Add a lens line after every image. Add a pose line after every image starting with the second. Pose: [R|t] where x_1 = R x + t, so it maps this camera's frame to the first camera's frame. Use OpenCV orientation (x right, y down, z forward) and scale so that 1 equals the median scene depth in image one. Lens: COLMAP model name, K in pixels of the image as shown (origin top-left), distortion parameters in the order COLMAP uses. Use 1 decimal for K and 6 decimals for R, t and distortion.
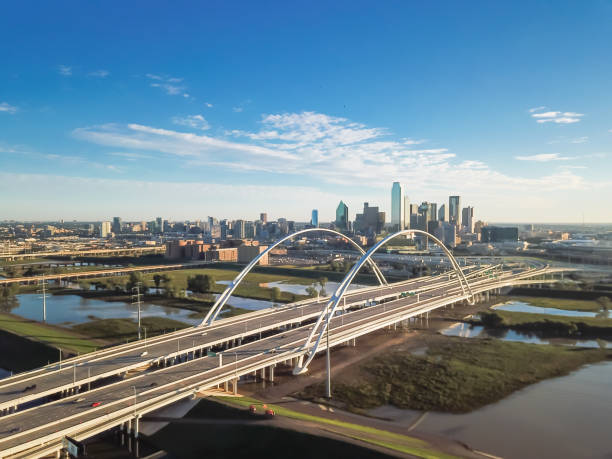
lens RADIAL K [[472.0, 0, 306.0], [0, 472.0, 229.5], [0, 0, 1]] dist [0.038174, -0.005103]
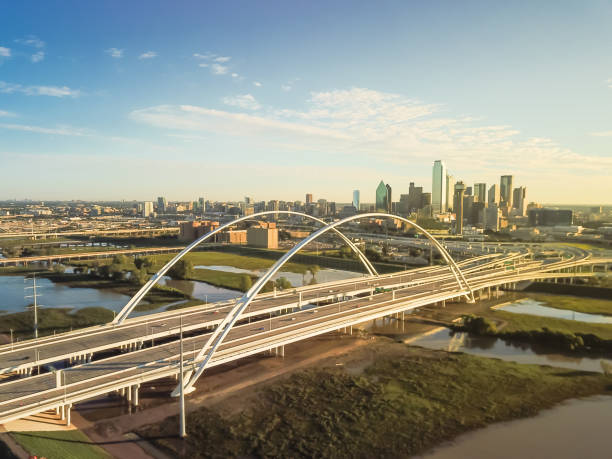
lens RADIAL K [[472.0, 0, 306.0], [0, 472.0, 229.5], [0, 0, 1]] dist [0.038174, -0.005103]
pose [[0.992591, 0.011793, -0.120930, 0.129173], [-0.006862, 0.999131, 0.041113, -0.002424], [0.121310, -0.039979, 0.991809, 0.112893]]
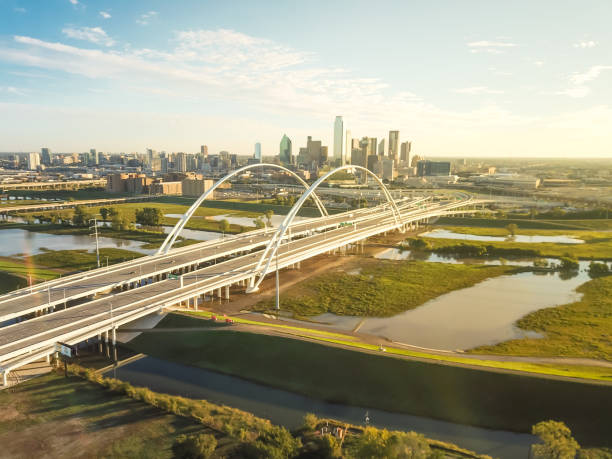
lens RADIAL K [[472.0, 0, 306.0], [0, 472.0, 229.5], [0, 0, 1]] dist [0.038174, -0.005103]
pose [[0.992685, -0.012189, 0.120114, -0.008181], [-0.004719, 0.990213, 0.139486, -0.002757], [-0.120639, -0.139032, 0.982912, -0.053133]]
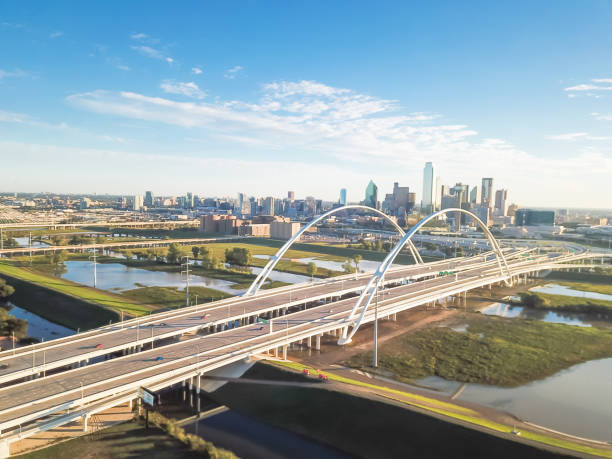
lens RADIAL K [[472.0, 0, 306.0], [0, 472.0, 229.5], [0, 0, 1]] dist [0.038174, -0.005103]
pose [[0.998205, 0.029122, -0.052331, -0.022531], [-0.026770, 0.998624, 0.045101, 0.004910], [0.053572, -0.043619, 0.997611, -0.010222]]
